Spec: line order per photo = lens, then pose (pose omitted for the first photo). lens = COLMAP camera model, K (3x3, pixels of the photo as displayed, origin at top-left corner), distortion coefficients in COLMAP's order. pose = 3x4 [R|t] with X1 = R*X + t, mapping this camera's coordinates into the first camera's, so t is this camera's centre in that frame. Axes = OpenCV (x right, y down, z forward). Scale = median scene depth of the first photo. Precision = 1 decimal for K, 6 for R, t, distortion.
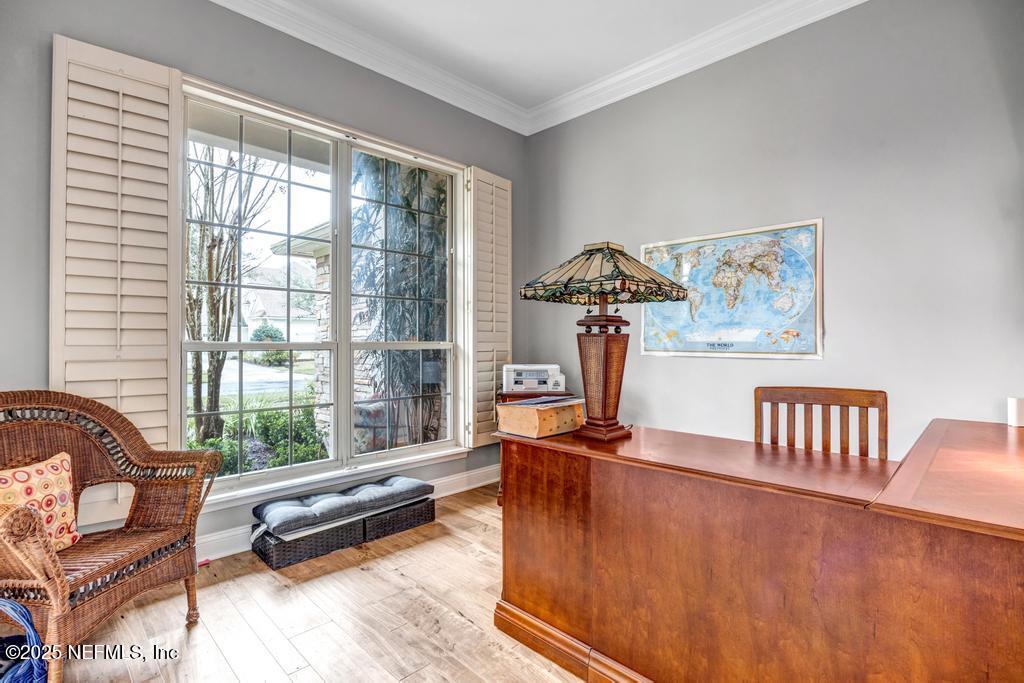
lens RADIAL K [[500.9, 0, 514.2], [0, 500.9, 337.2], [0, 0, 1]] dist [-0.001752, -0.000589]
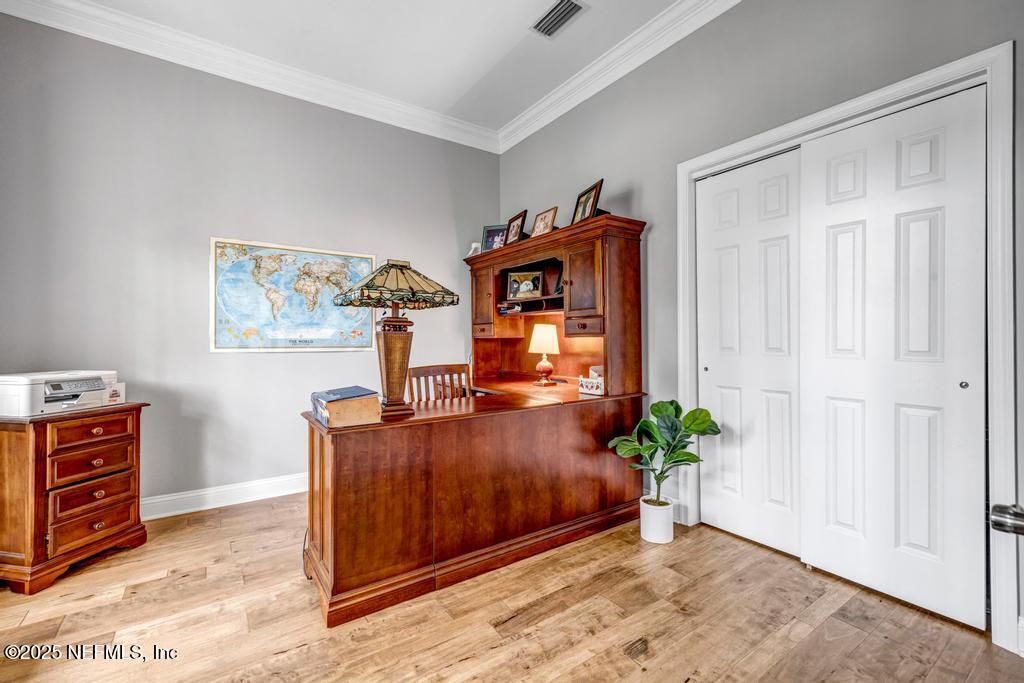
lens RADIAL K [[451.6, 0, 513.0], [0, 451.6, 338.0], [0, 0, 1]] dist [0.020652, -0.000568]
pose [[0.164208, 0.001240, 0.986425, -0.587581], [-0.005834, 0.999983, -0.000286, 0.004884], [-0.986409, -0.005708, 0.164212, 0.338536]]
